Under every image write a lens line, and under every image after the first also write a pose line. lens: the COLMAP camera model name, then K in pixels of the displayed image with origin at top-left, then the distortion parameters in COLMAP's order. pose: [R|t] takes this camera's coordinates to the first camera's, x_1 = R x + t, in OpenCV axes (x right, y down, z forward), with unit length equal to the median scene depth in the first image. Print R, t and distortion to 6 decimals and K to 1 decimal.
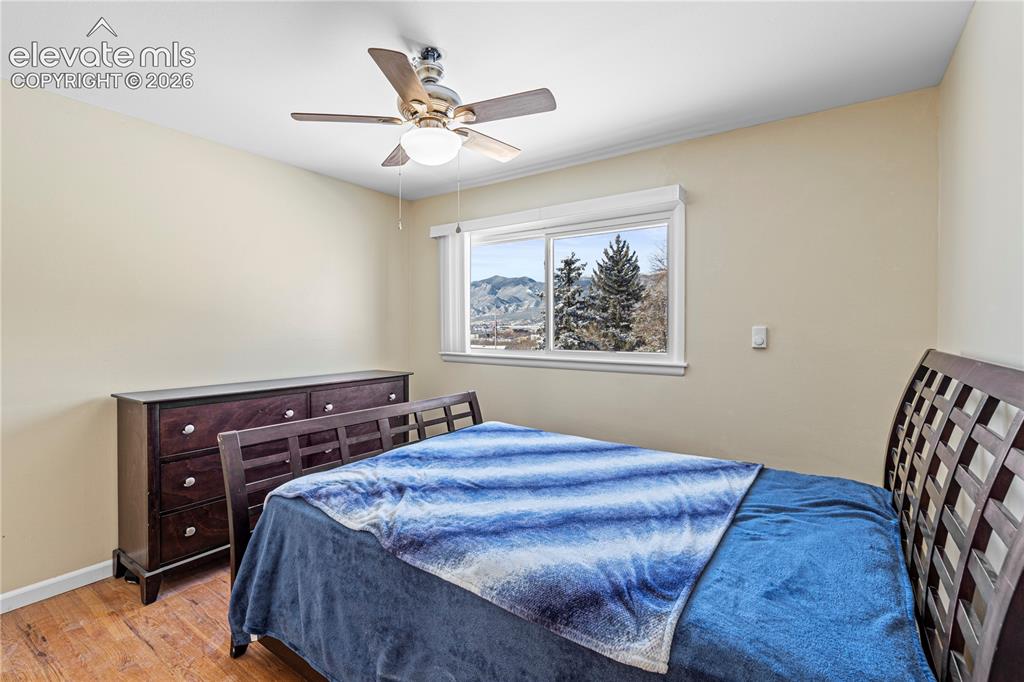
lens RADIAL K [[472.4, 0, 512.4], [0, 472.4, 327.2], [0, 0, 1]] dist [-0.001064, -0.000132]
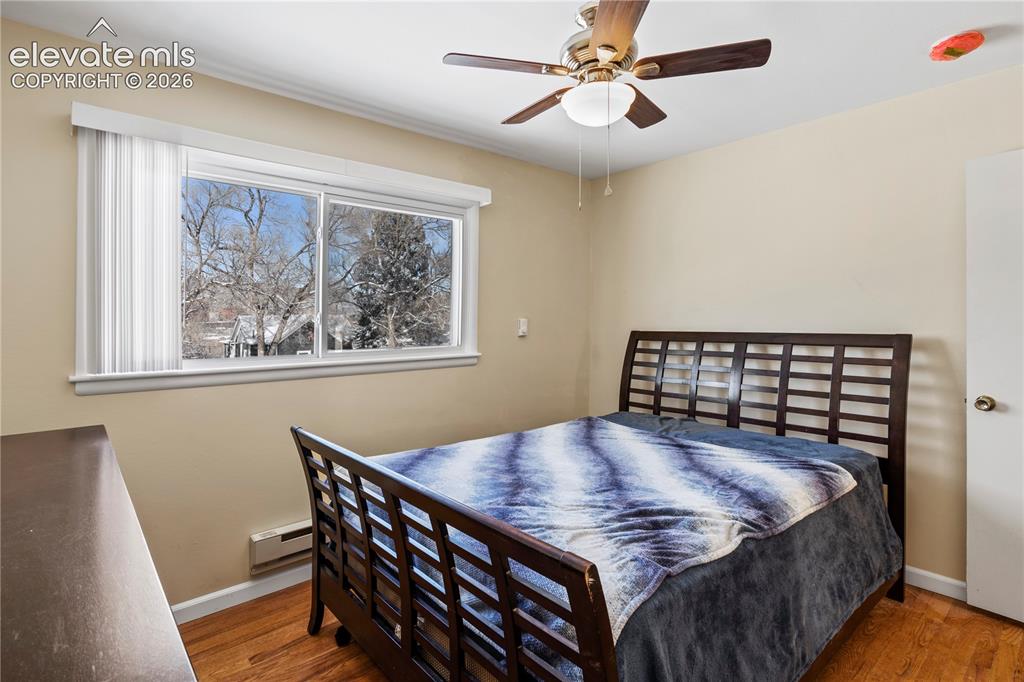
lens RADIAL K [[504.1, 0, 514.1], [0, 504.1, 317.7], [0, 0, 1]] dist [-0.000279, -0.000023]
pose [[0.240738, -0.001793, 0.970588, -0.851268], [0.006319, 0.999980, 0.000280, -0.005308], [-0.970570, 0.006066, 0.240745, 0.739137]]
